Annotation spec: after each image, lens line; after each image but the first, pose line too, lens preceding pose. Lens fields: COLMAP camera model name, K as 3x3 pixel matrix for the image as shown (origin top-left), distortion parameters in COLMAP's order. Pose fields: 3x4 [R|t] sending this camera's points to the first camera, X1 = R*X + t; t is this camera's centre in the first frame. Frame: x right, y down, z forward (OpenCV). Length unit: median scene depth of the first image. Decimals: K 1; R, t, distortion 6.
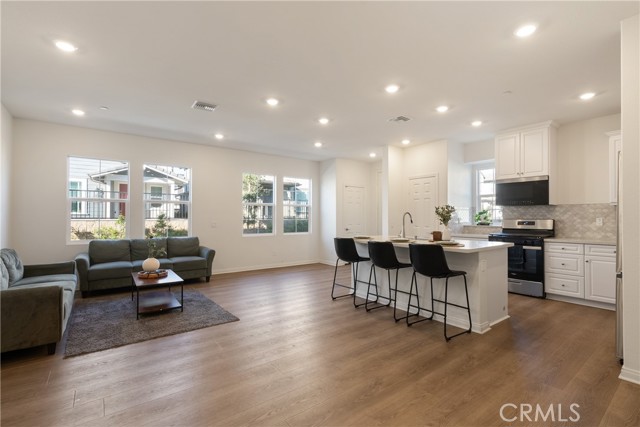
lens RADIAL K [[298.8, 0, 319.4], [0, 298.8, 215.4], [0, 0, 1]] dist [-0.003449, 0.001285]
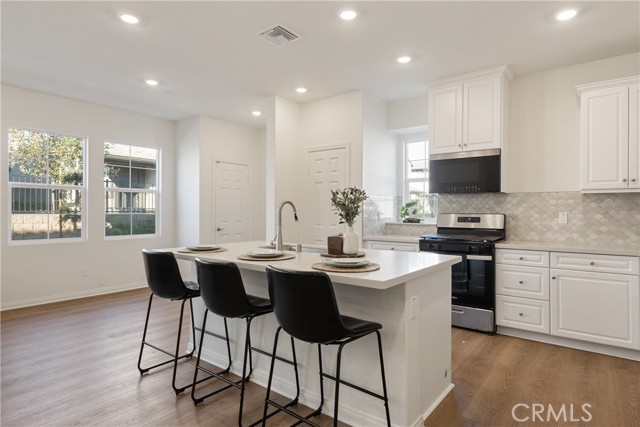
lens RADIAL K [[360.6, 0, 323.9], [0, 360.6, 211.4], [0, 0, 1]] dist [0.000713, 0.002578]
pose [[0.964450, 0.002984, 0.264249, 0.174565], [-0.004825, 0.999968, 0.006317, 0.003892], [-0.264222, -0.007368, 0.964434, 0.327393]]
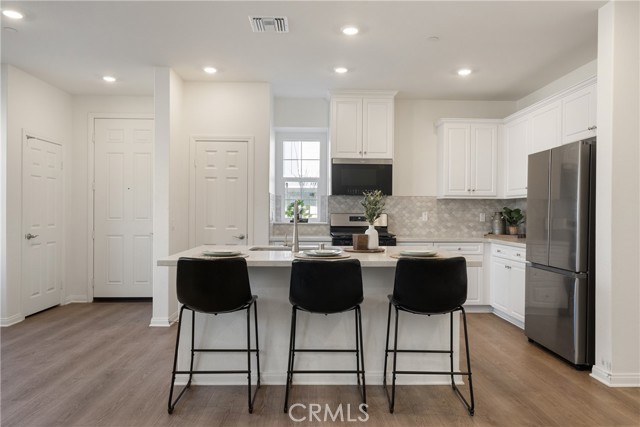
lens RADIAL K [[435.5, 0, 327.1], [0, 435.5, 212.9], [0, 0, 1]] dist [0.006408, 0.001070]
pose [[0.570085, 0.002484, 0.821582, -0.302037], [-0.011526, 0.999921, 0.004974, 0.007183], [-0.821505, -0.012305, 0.570069, 0.479986]]
